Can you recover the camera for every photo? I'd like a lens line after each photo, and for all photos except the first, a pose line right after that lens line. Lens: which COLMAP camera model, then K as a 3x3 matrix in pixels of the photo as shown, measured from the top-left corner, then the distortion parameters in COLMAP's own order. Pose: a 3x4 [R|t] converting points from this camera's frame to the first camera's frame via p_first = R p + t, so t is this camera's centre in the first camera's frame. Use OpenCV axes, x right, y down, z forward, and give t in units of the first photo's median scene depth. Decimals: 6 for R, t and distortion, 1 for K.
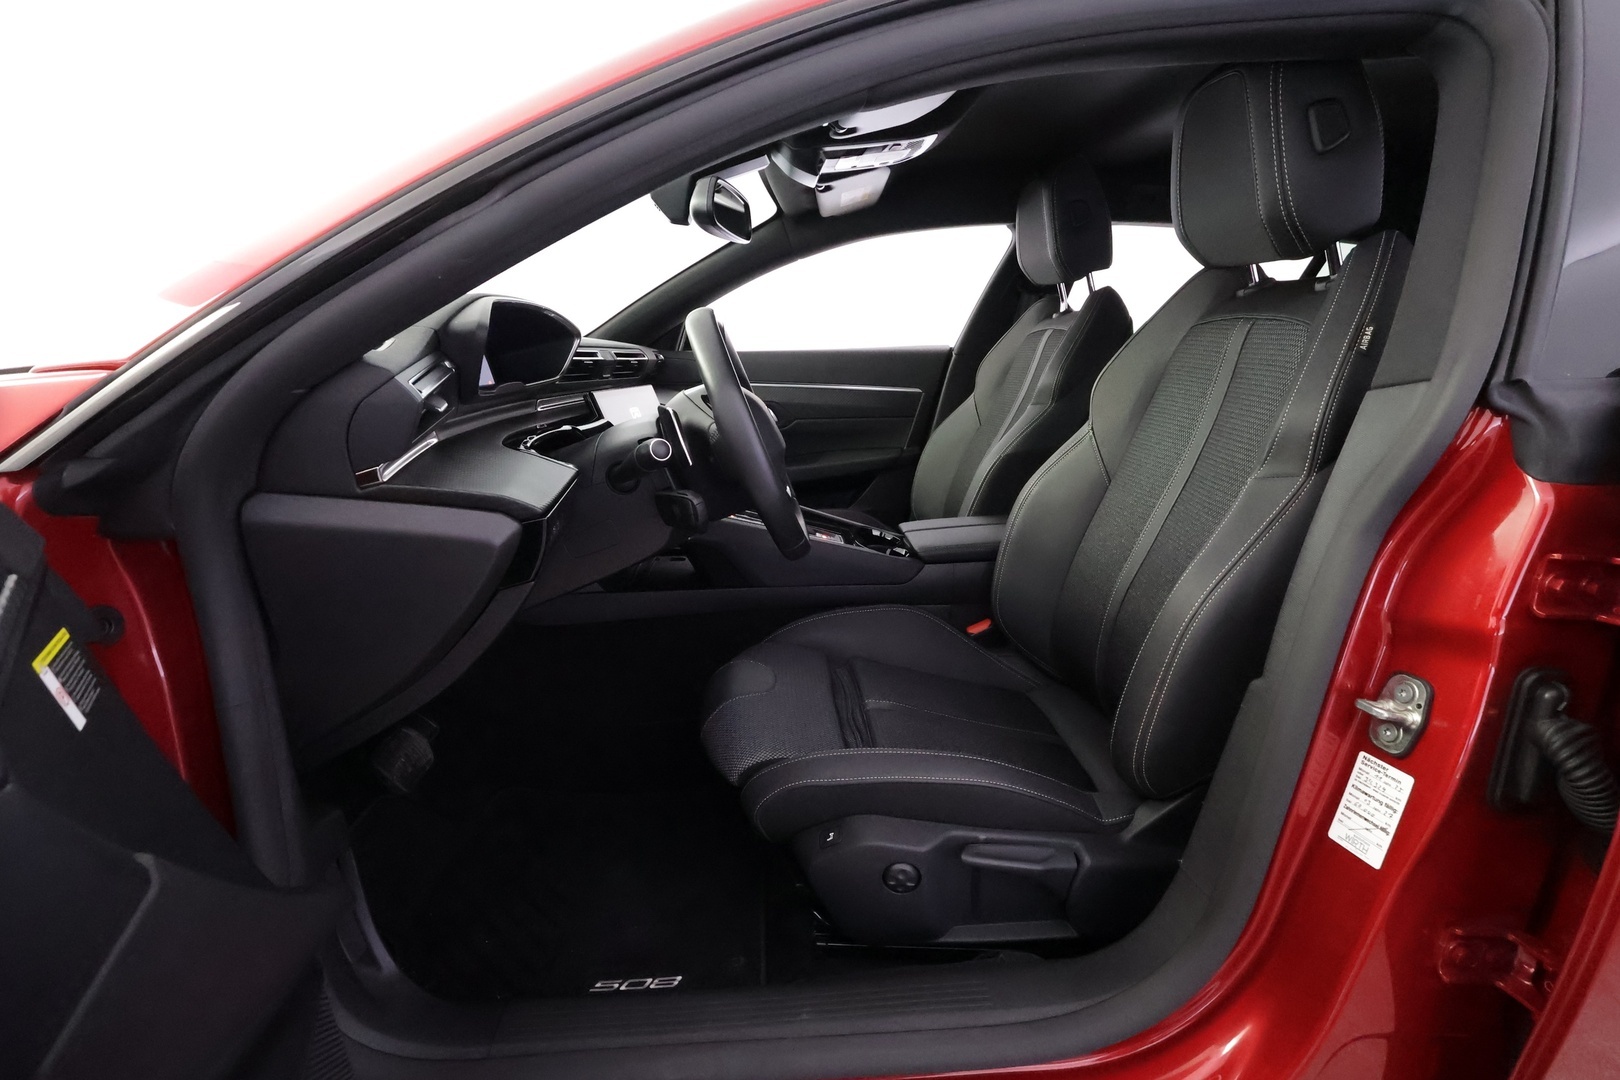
lens RADIAL K [[748.1, 0, 810.0], [0, 748.1, 540.0], [0, 0, 1]] dist [-0.015875, 0.000295]
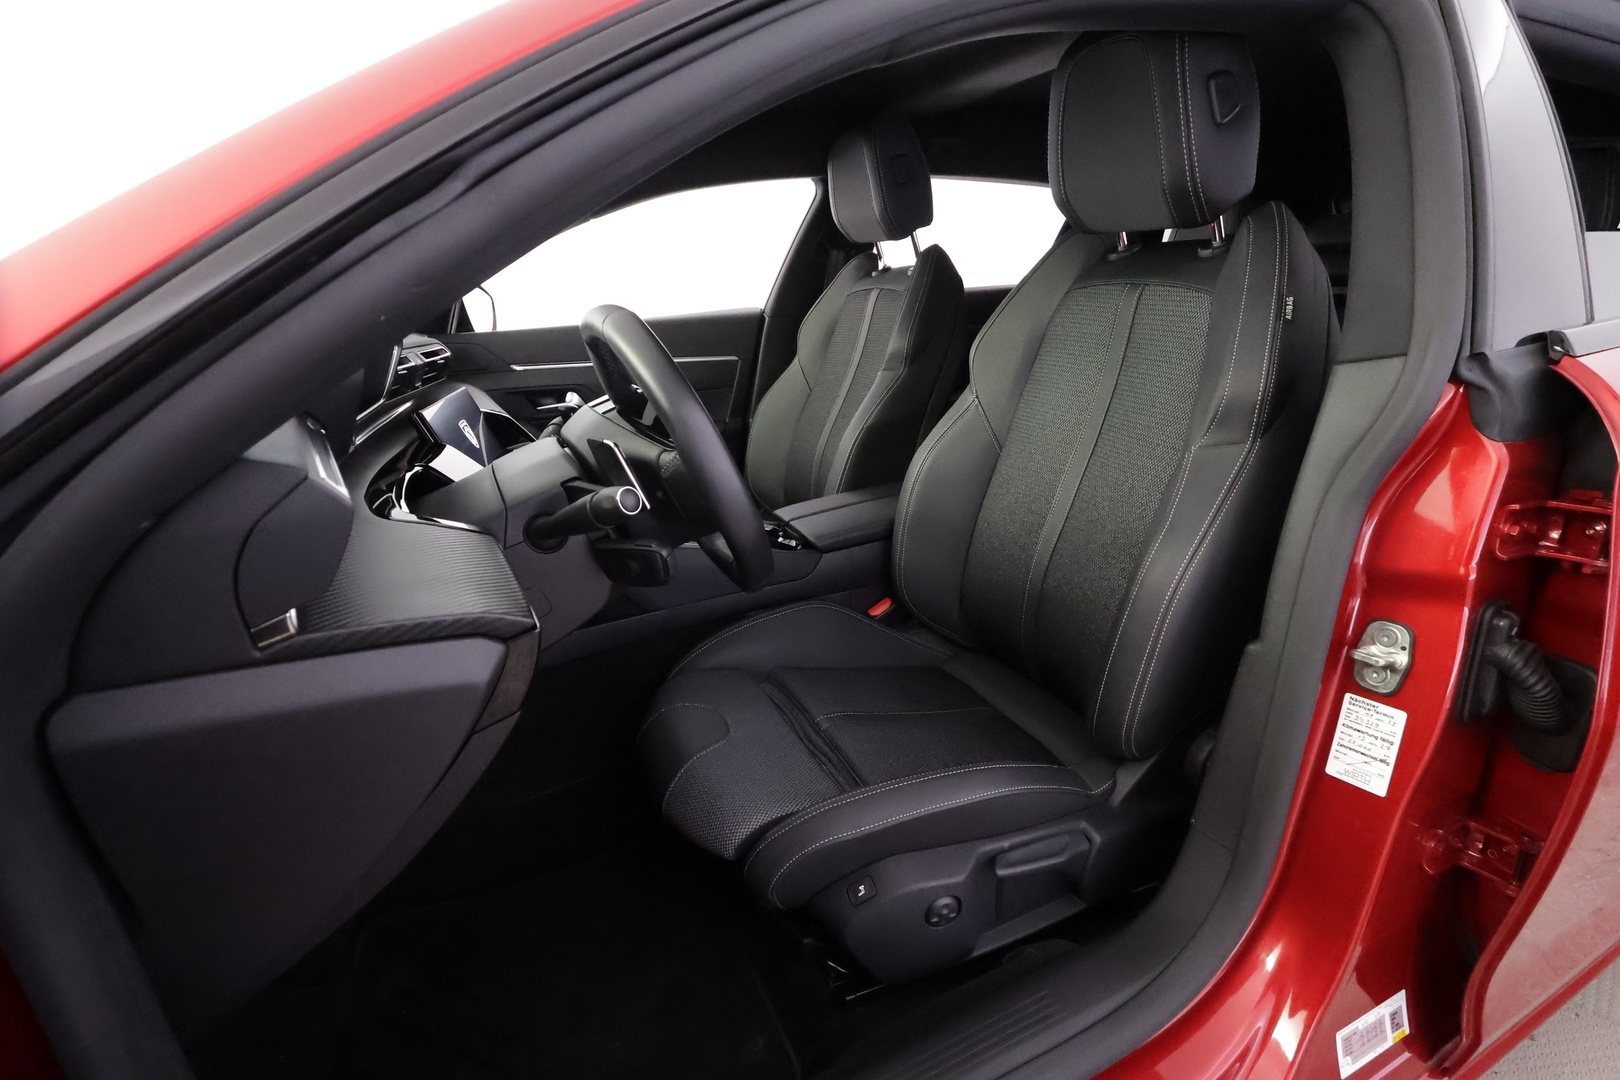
lens RADIAL K [[748.1, 0, 810.0], [0, 748.1, 540.0], [0, 0, 1]] dist [-0.015875, 0.000295]
pose [[0.935543, -0.154084, 0.317832, -0.317465], [0.132095, 0.987165, 0.089753, -0.143422], [-0.327582, -0.041983, 0.943889, 0.223598]]
